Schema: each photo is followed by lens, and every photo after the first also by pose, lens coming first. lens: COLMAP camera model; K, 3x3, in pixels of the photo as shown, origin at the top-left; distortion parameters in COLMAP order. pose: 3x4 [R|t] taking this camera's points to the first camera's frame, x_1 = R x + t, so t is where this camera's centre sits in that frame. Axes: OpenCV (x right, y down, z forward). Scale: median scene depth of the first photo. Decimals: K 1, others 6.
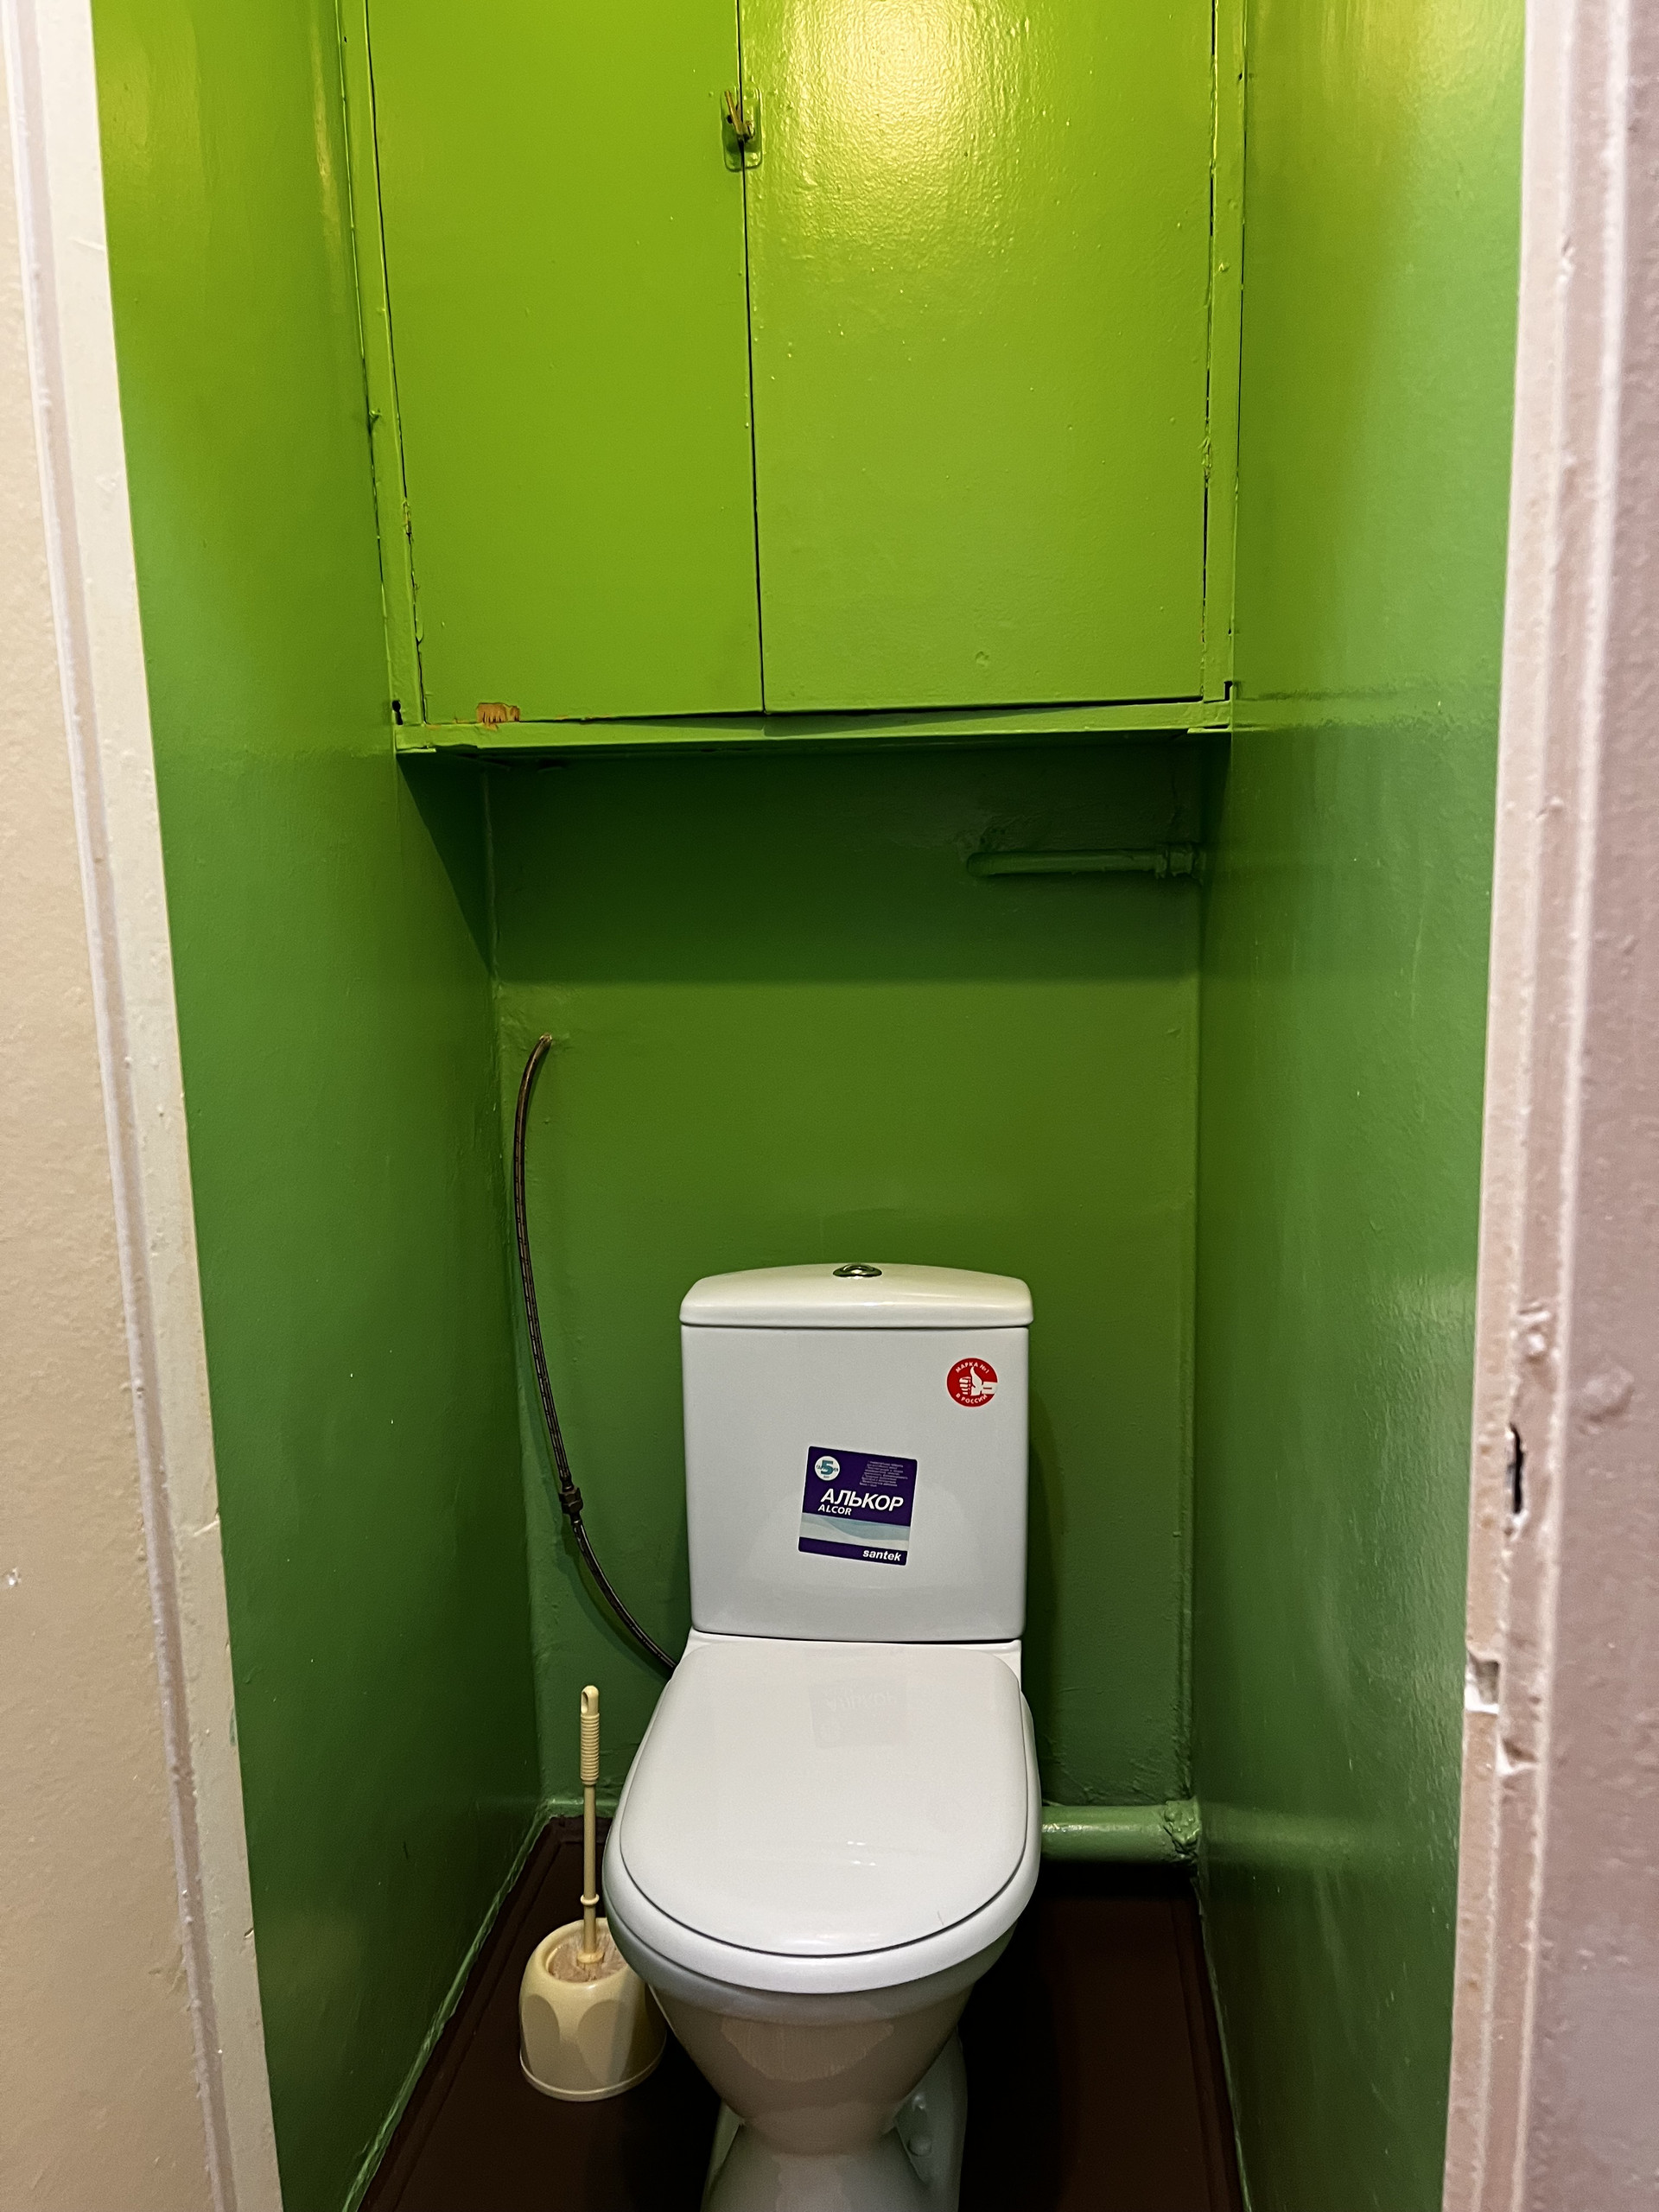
lens RADIAL K [[1654.4, 0, 863.6], [0, 1654.4, 1132.9], [0, 0, 1]] dist [0.067253, -0.077249]
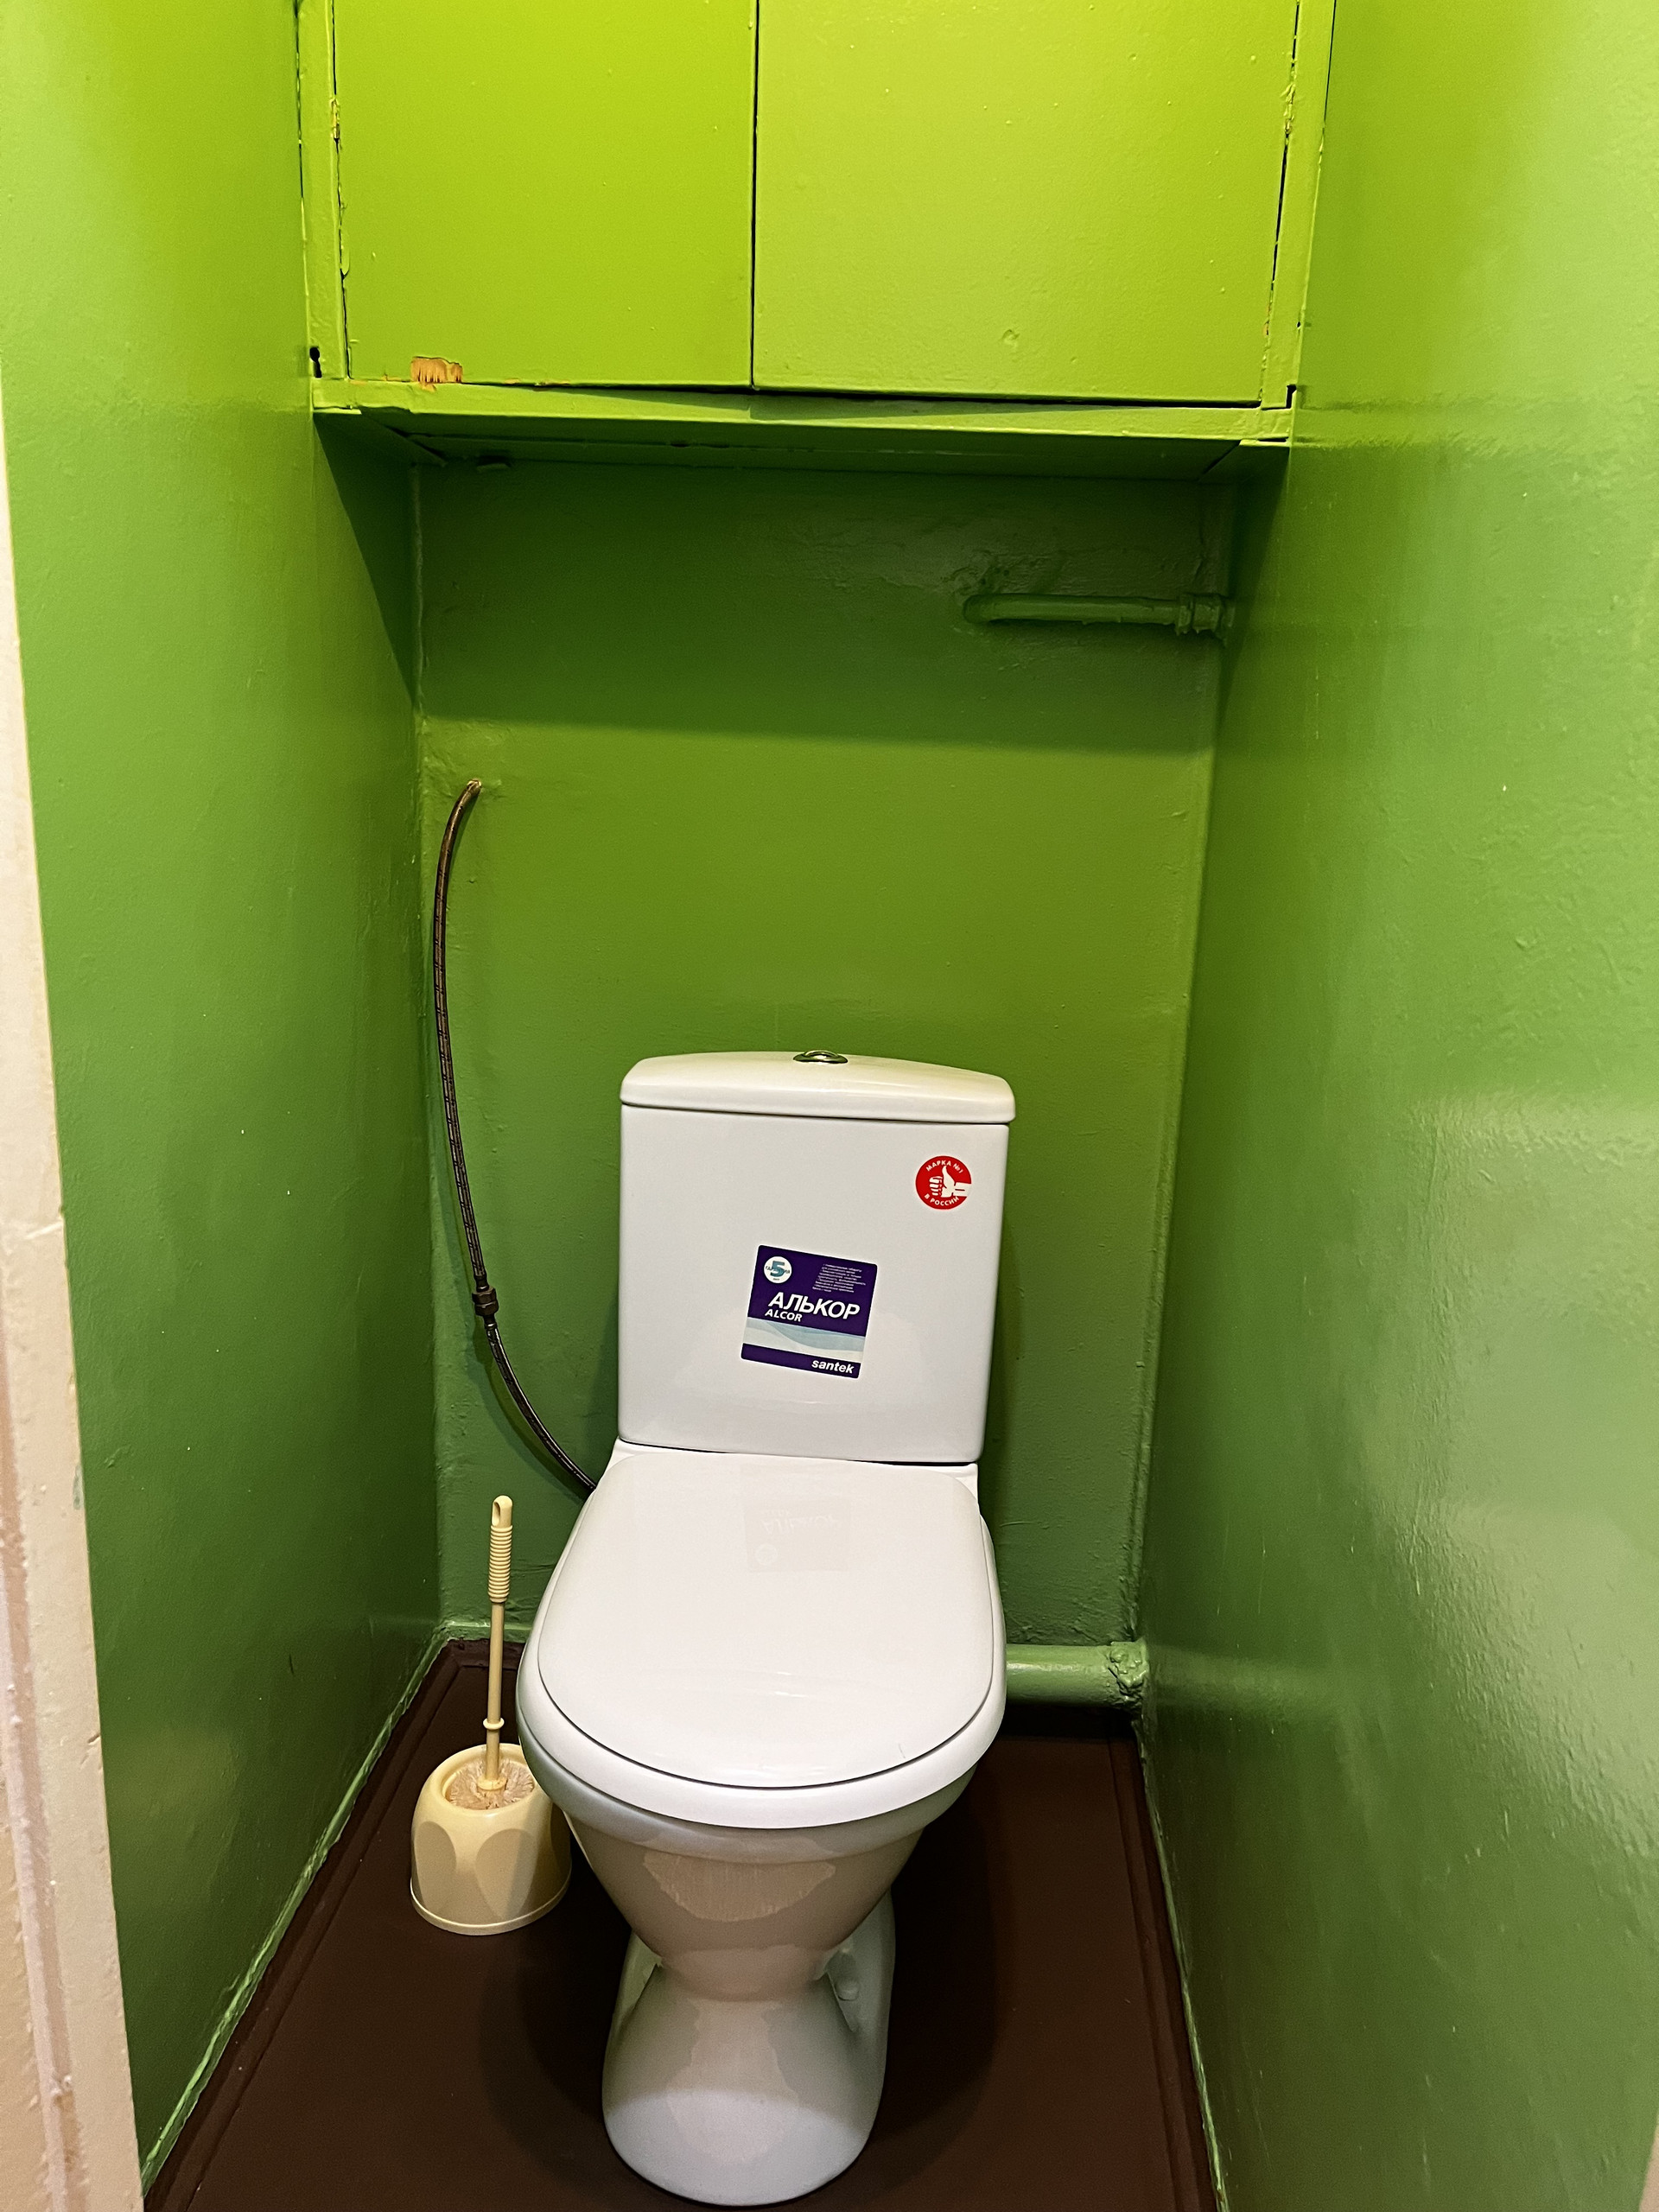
lens RADIAL K [[1661.7, 0, 858.2], [0, 1661.7, 1121.1], [0, 0, 1]] dist [0.079120, -0.100808]
pose [[0.997362, 0.049746, 0.052862, -0.029873], [-0.053596, 0.995810, 0.074091, 0.051526], [-0.048955, -0.076729, 0.995849, 0.100993]]
